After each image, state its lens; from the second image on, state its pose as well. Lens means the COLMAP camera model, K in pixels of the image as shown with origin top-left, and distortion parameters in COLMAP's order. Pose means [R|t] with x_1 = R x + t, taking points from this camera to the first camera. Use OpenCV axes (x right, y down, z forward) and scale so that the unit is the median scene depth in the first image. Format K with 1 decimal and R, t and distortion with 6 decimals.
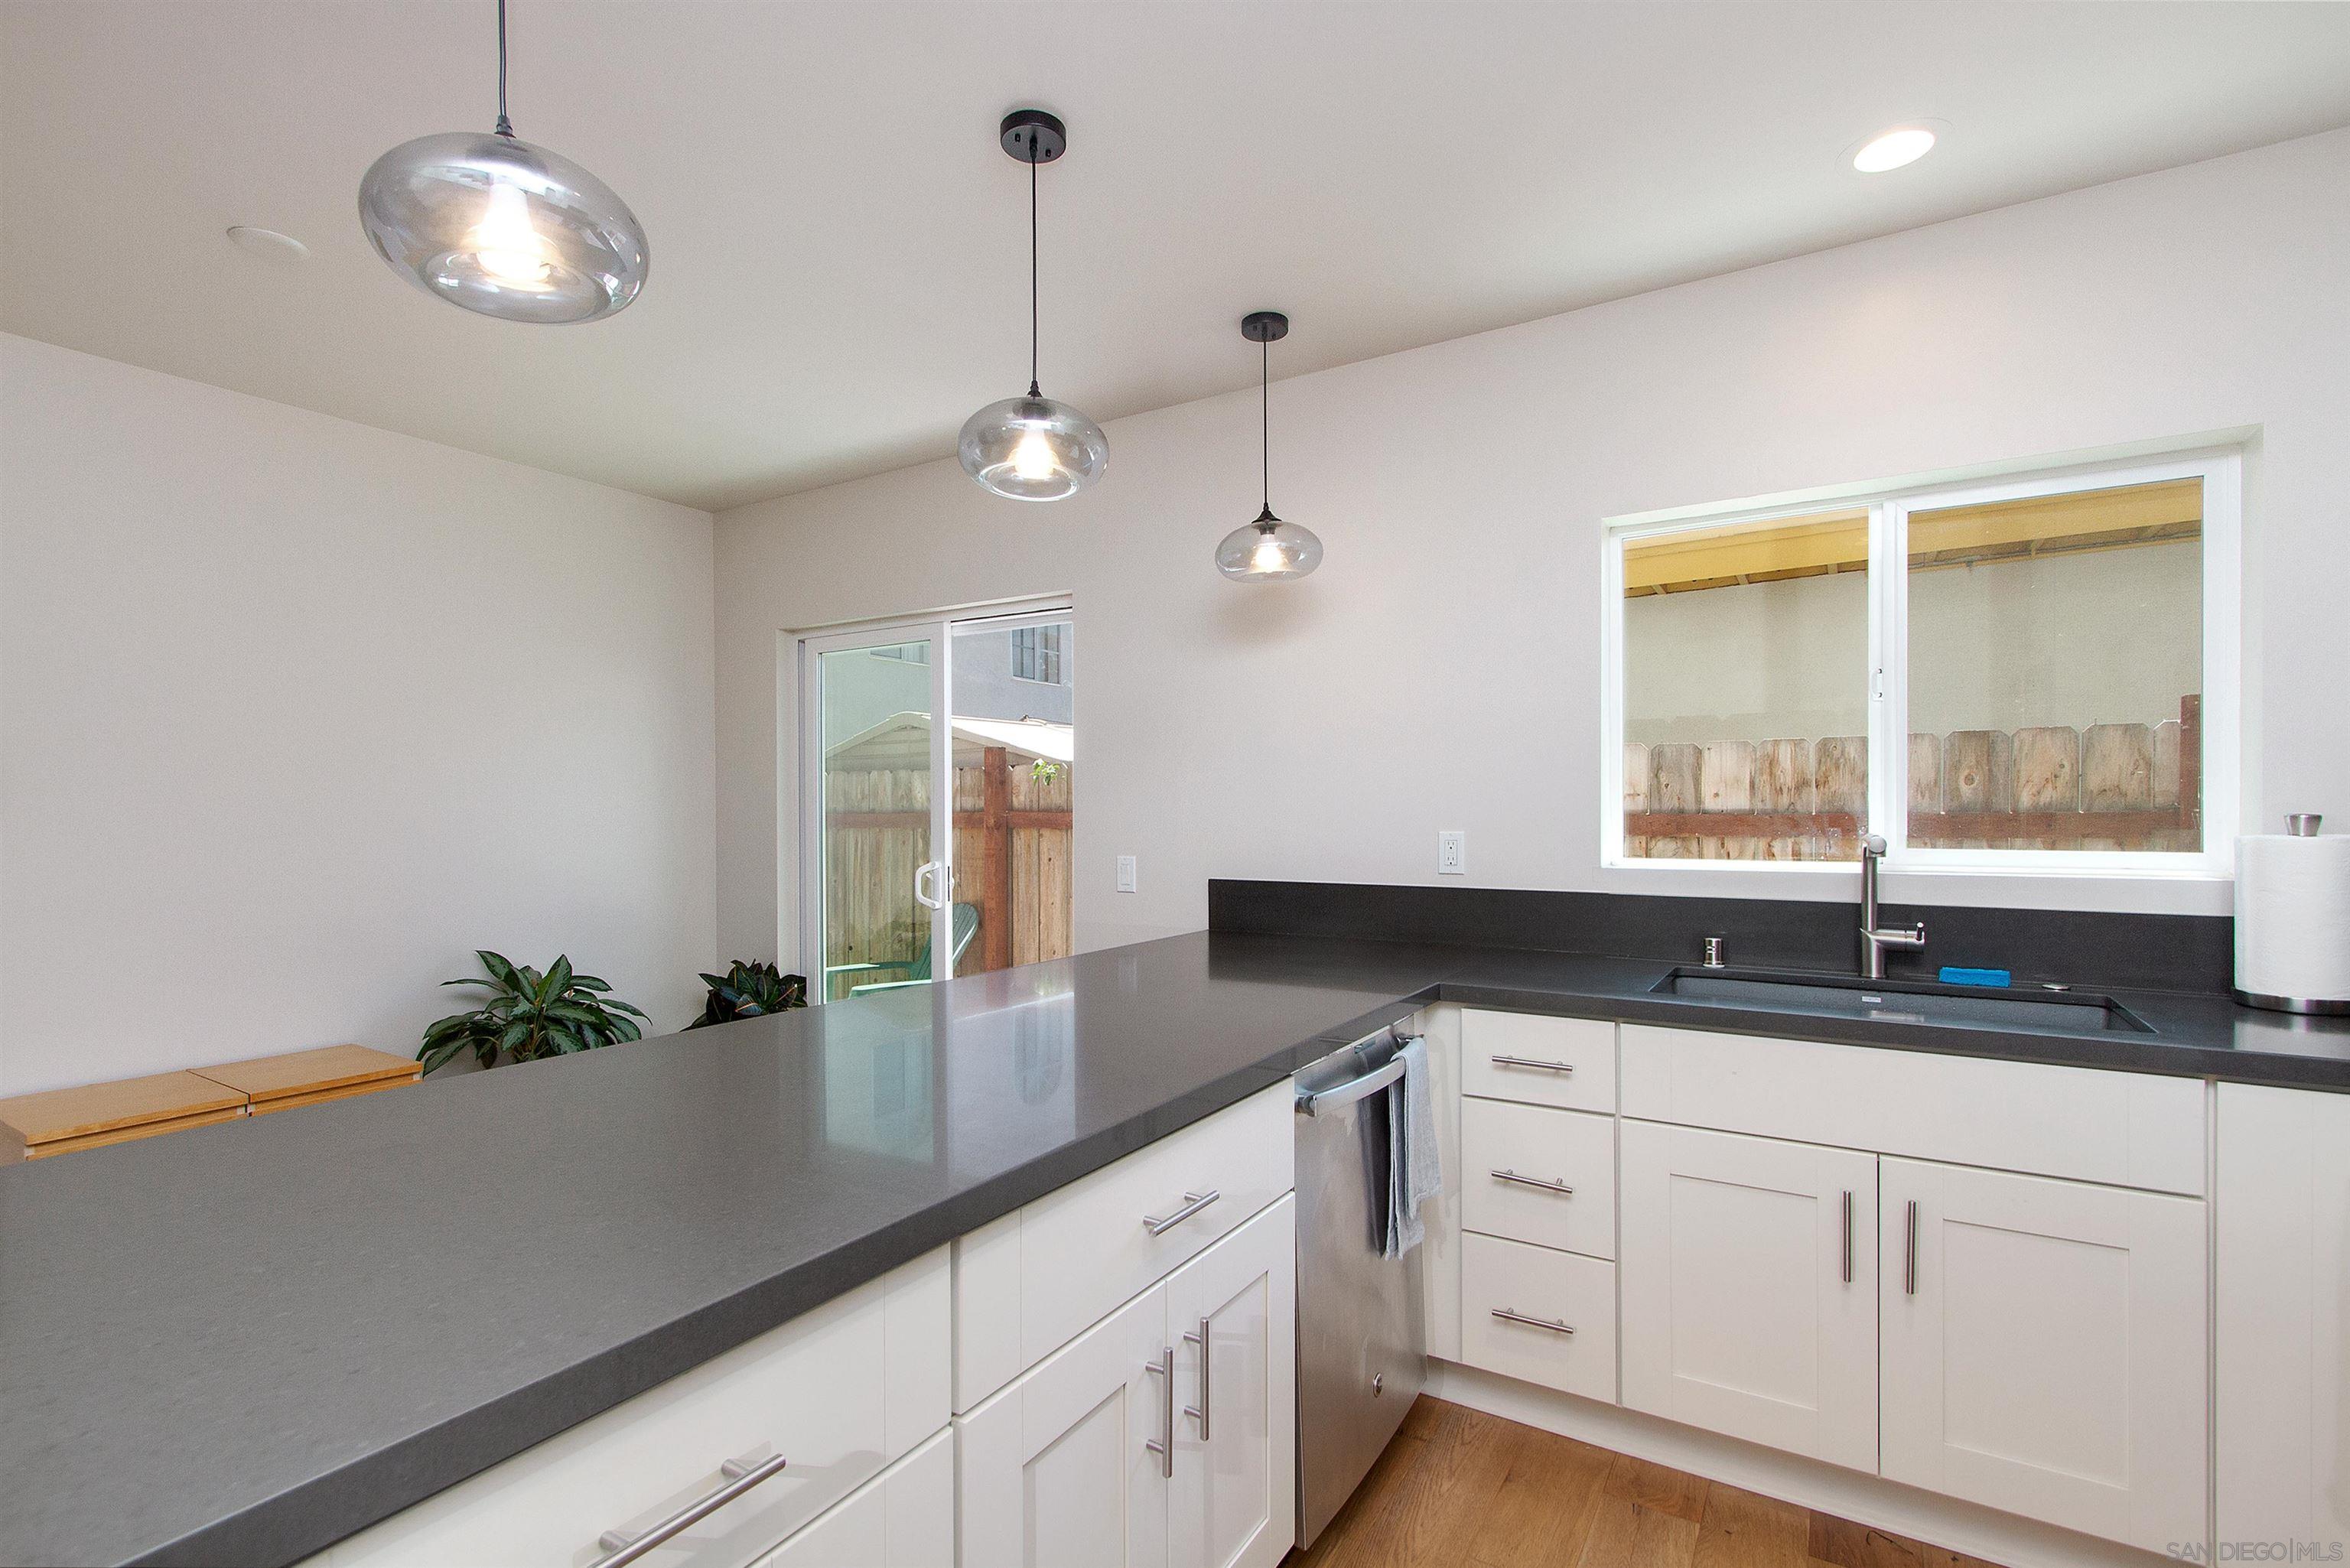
lens RADIAL K [[1113.7, 0, 1168.0], [0, 1113.7, 787.0], [0, 0, 1]] dist [0.010152, 0.000819]
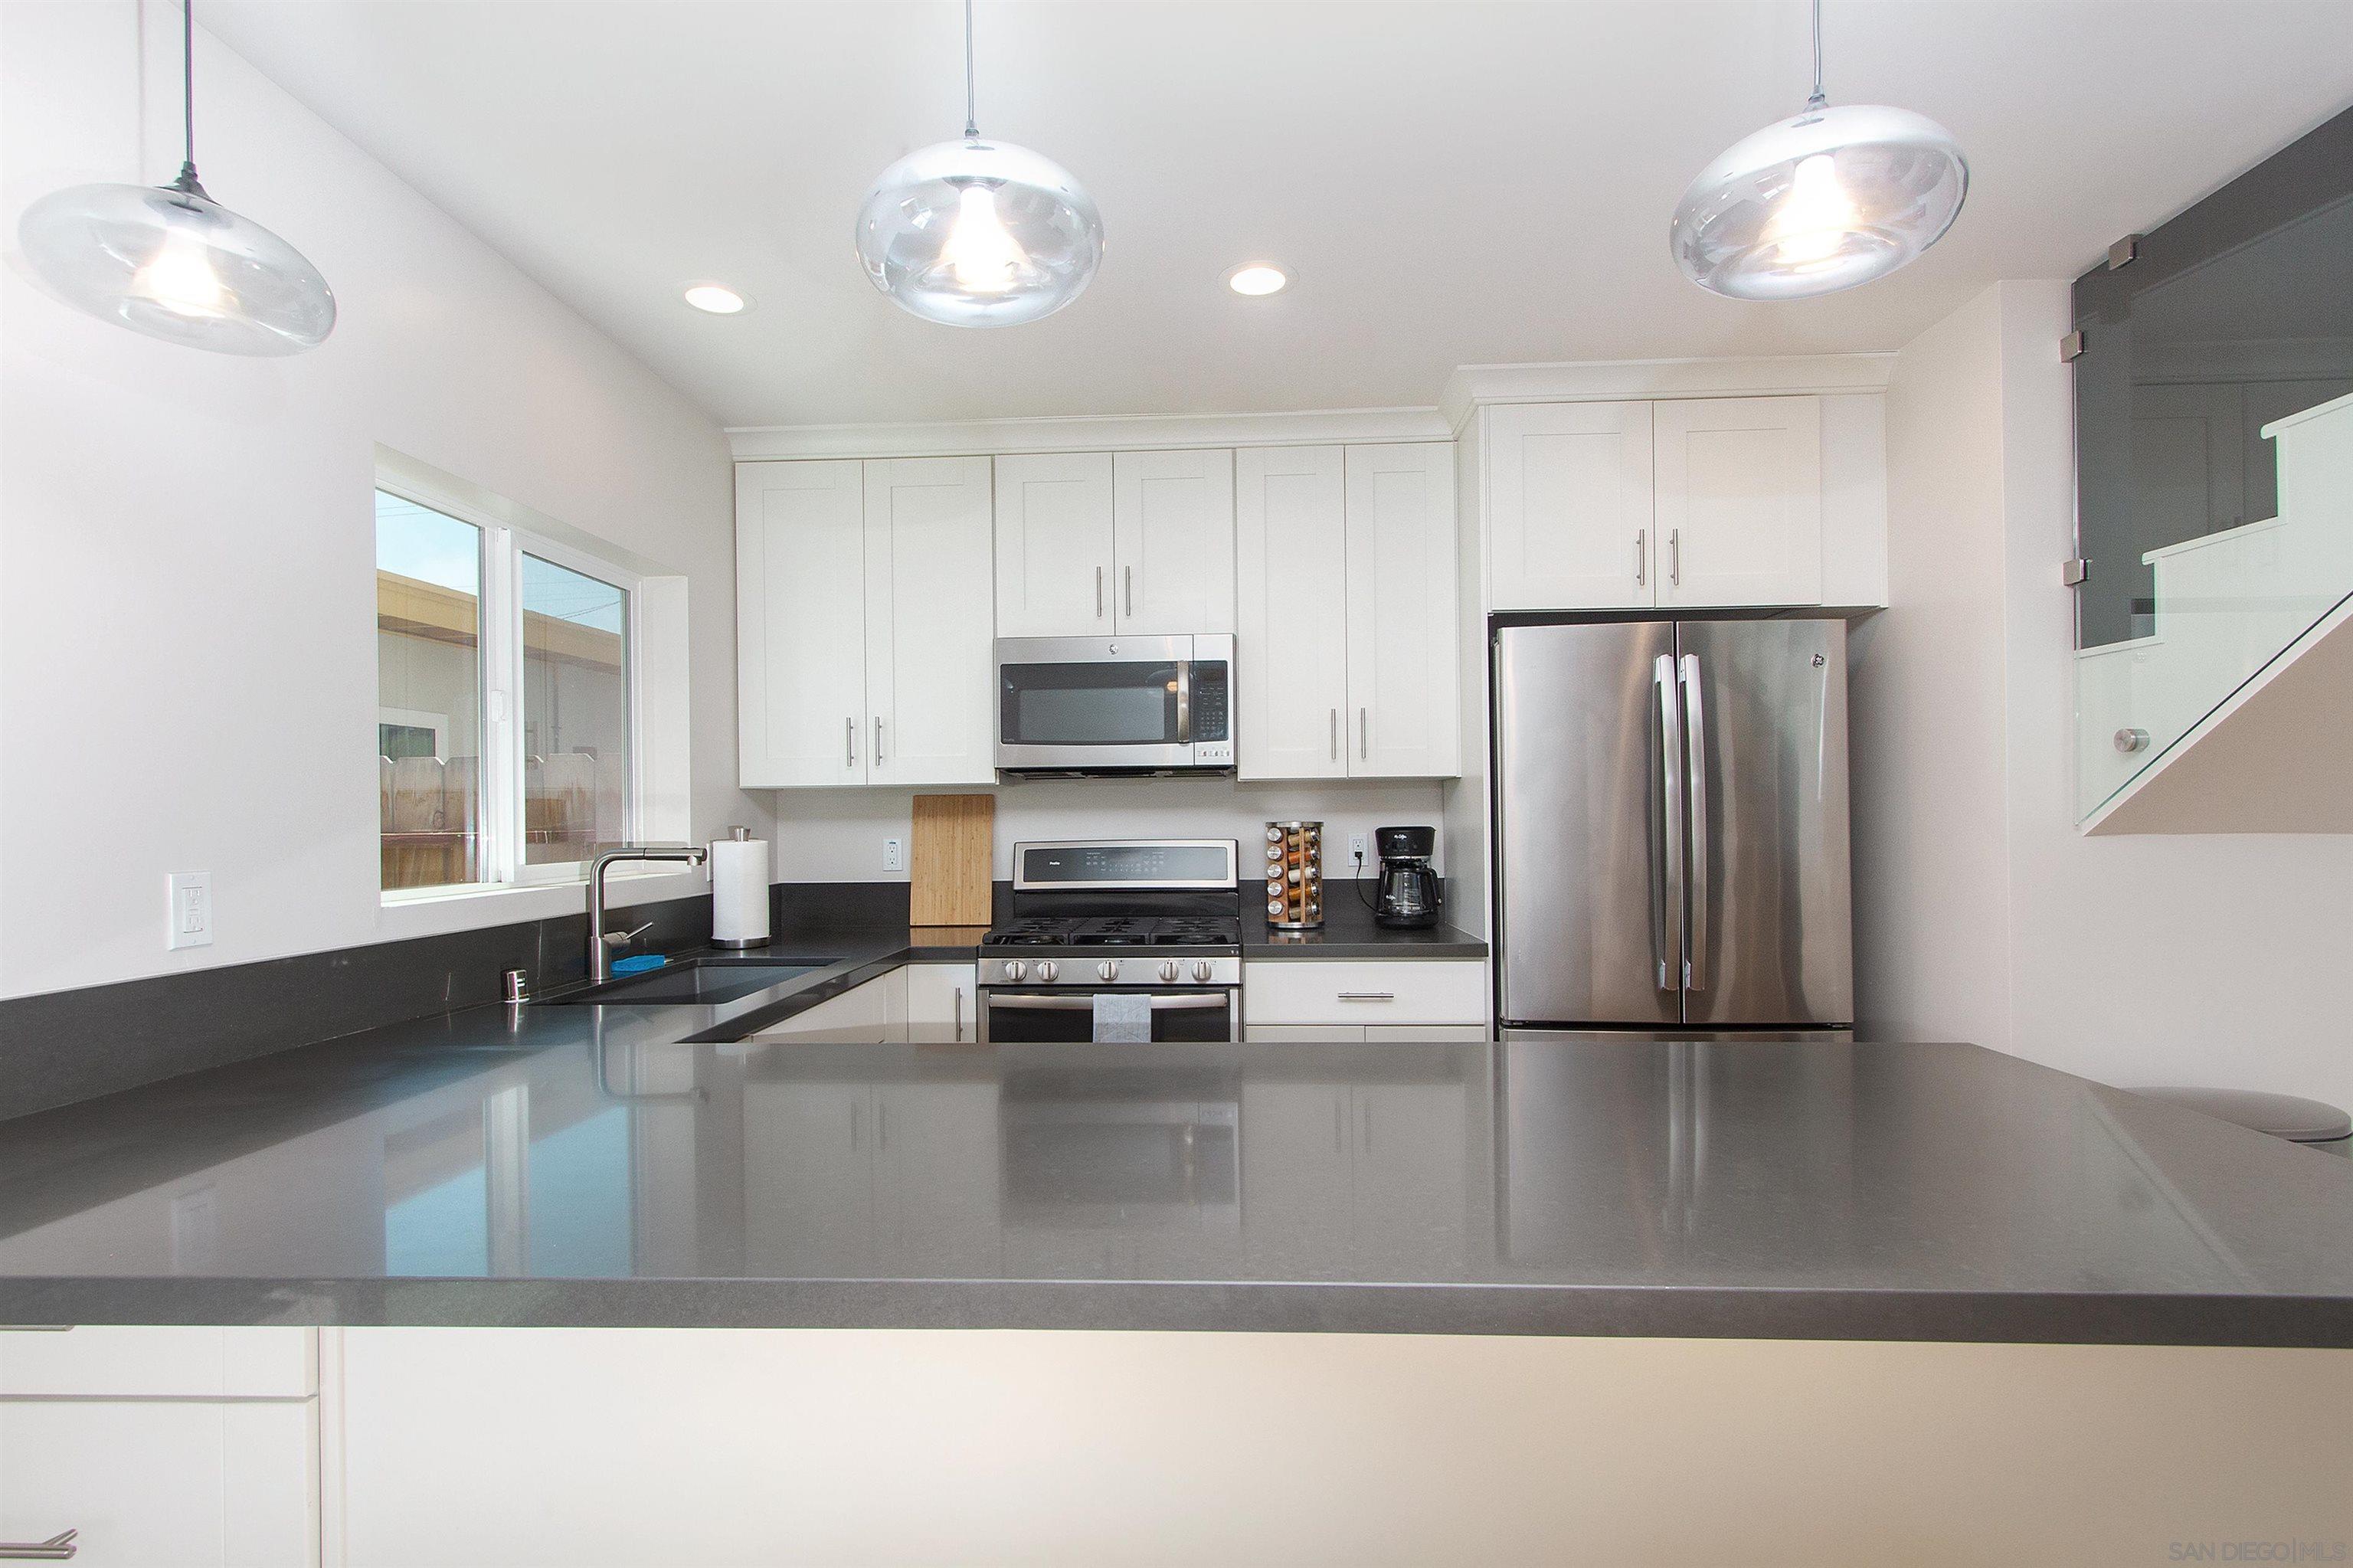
lens RADIAL K [[1115.2, 0, 1178.6], [0, 1115.2, 811.5], [0, 0, 1]] dist [0.010152, 0.000819]
pose [[-0.496949, 0.011490, 0.867704, -0.515316], [-0.003563, 0.999877, -0.015281, 0.015804], [-0.867772, -0.010686, -0.496847, 0.888094]]
